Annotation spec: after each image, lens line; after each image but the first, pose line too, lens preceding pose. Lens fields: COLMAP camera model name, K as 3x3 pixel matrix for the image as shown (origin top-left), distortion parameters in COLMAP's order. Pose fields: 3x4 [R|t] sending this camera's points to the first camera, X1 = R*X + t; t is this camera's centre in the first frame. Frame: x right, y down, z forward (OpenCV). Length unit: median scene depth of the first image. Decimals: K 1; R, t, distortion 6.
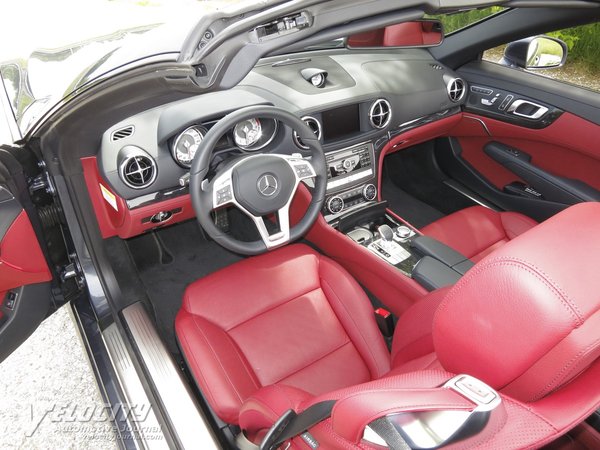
lens RADIAL K [[426.1, 0, 300.0], [0, 426.1, 225.0], [0, 0, 1]] dist [-0.061307, 0.001539]
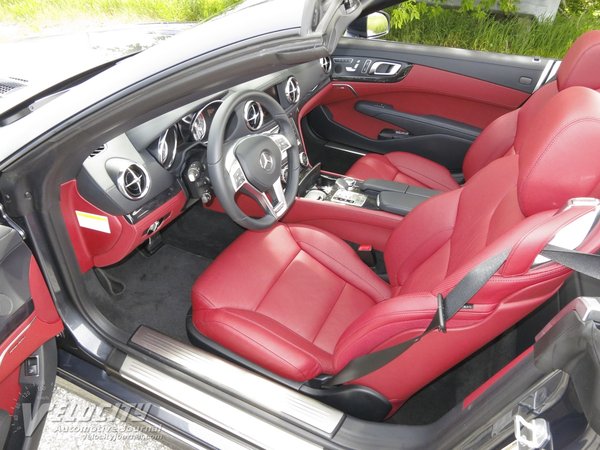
lens RADIAL K [[426.1, 0, 300.0], [0, 426.1, 225.0], [0, 0, 1]] dist [-0.061307, 0.001539]
pose [[0.855033, -0.298657, 0.423937, -0.385368], [0.300154, 0.951669, 0.065059, 0.012488], [-0.422878, 0.071619, 0.903352, -0.005879]]
